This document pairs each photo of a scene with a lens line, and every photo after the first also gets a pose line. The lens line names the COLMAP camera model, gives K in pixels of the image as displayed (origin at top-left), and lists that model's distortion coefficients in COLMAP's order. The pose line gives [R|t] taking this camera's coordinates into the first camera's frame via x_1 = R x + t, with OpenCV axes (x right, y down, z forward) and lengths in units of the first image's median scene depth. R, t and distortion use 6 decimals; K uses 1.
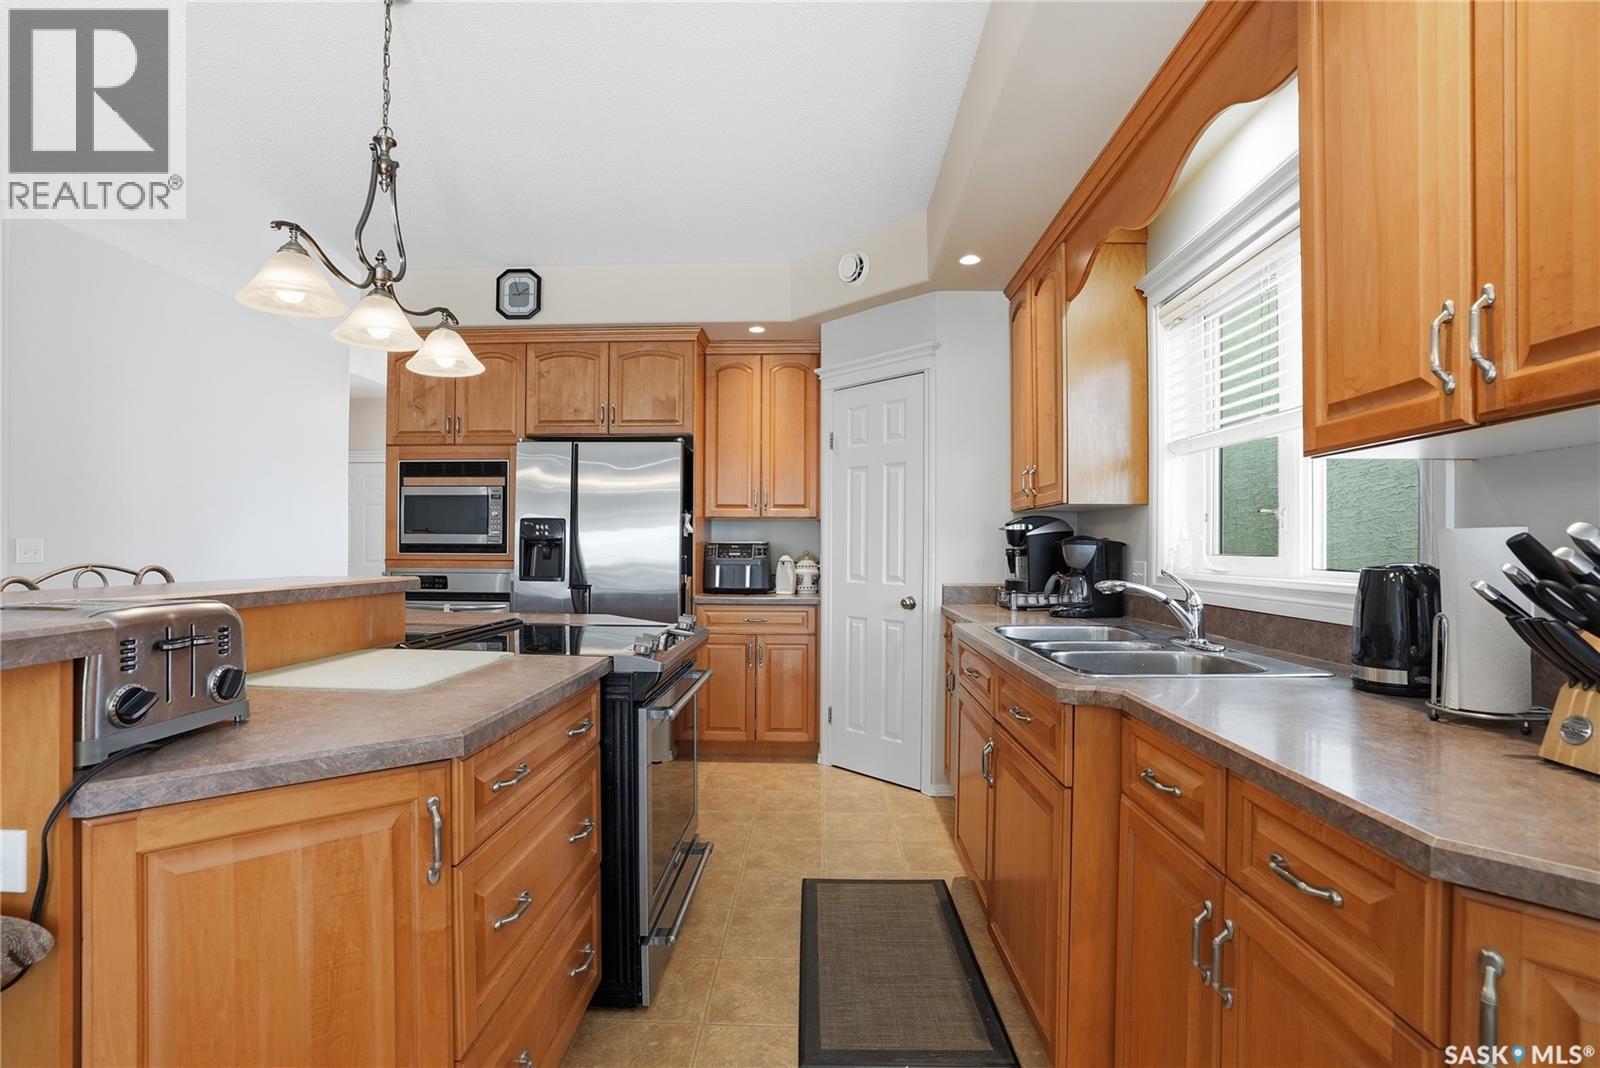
lens RADIAL K [[761.9, 0, 795.3], [0, 761.9, 551.5], [0, 0, 1]] dist [-0.048874, 0.000408]
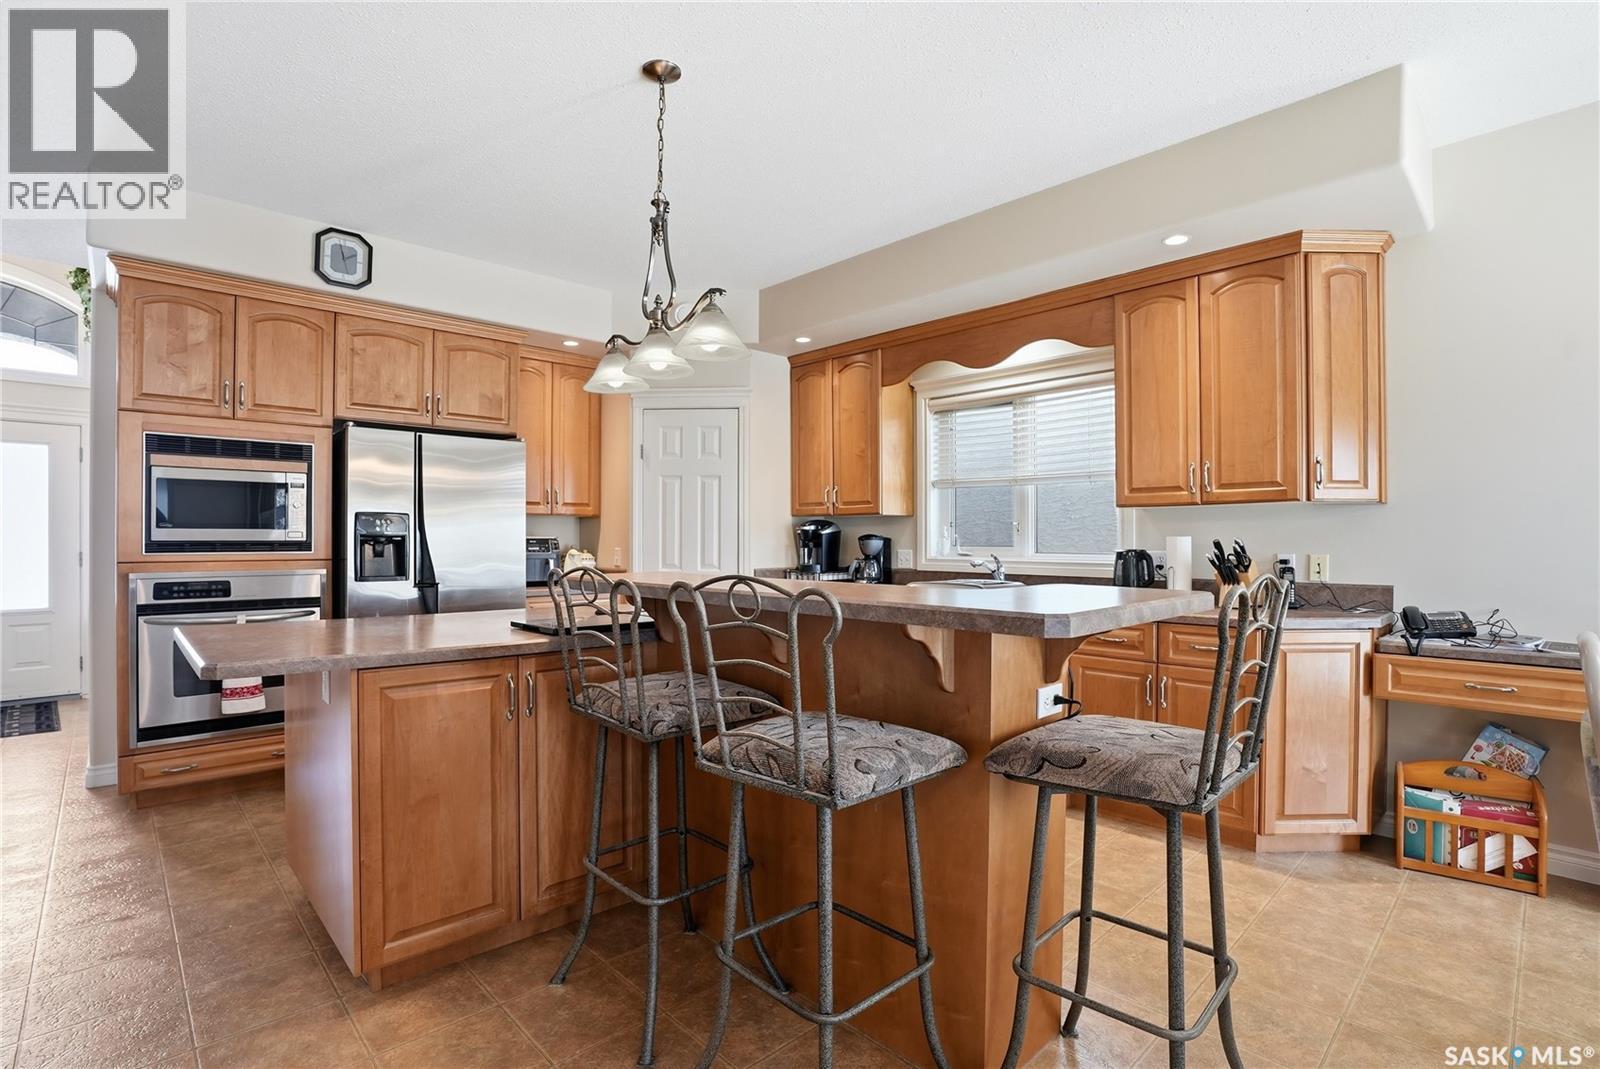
lens RADIAL K [[779.7, 0, 799.9], [0, 779.7, 537.3], [0, 0, 1]] dist [-0.079822, 0.038351]
pose [[0.686140, -0.002857, 0.727464, -0.647262], [0.005791, 0.999982, -0.001535, -0.009499], [-0.727447, 0.005266, 0.686144, -0.000104]]
